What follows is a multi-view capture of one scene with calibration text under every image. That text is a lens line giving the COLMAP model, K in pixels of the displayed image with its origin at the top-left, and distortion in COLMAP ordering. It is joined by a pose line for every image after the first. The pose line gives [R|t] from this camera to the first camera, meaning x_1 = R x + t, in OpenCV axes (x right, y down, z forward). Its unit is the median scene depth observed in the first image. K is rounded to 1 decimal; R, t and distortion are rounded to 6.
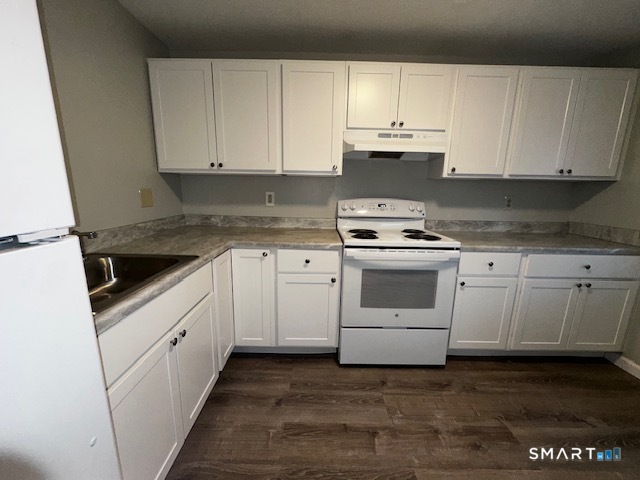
lens RADIAL K [[255.6, 0, 320.0], [0, 255.6, 240.0], [0, 0, 1]] dist [0.002279, 0.000082]
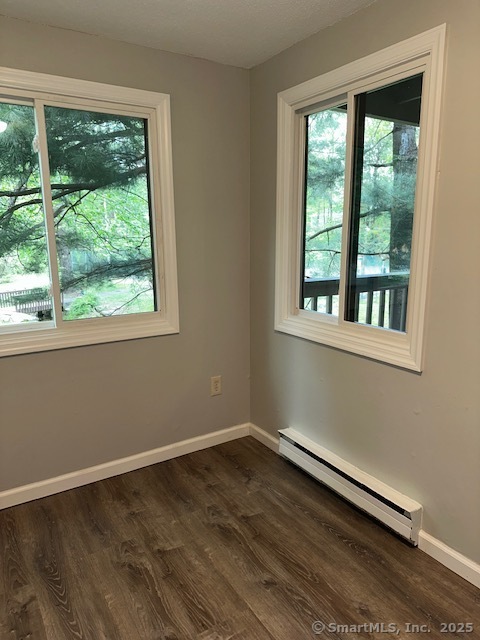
lens RADIAL K [[452.9, 0, 240.0], [0, 452.9, 320.0], [0, 0, 1]] dist [0.074596, -0.084537]
pose [[-0.531771, -0.181234, 0.827269, -0.106356], [0.159809, 0.937810, 0.308177, -0.226993], [-0.831673, 0.296085, -0.469738, 0.720871]]
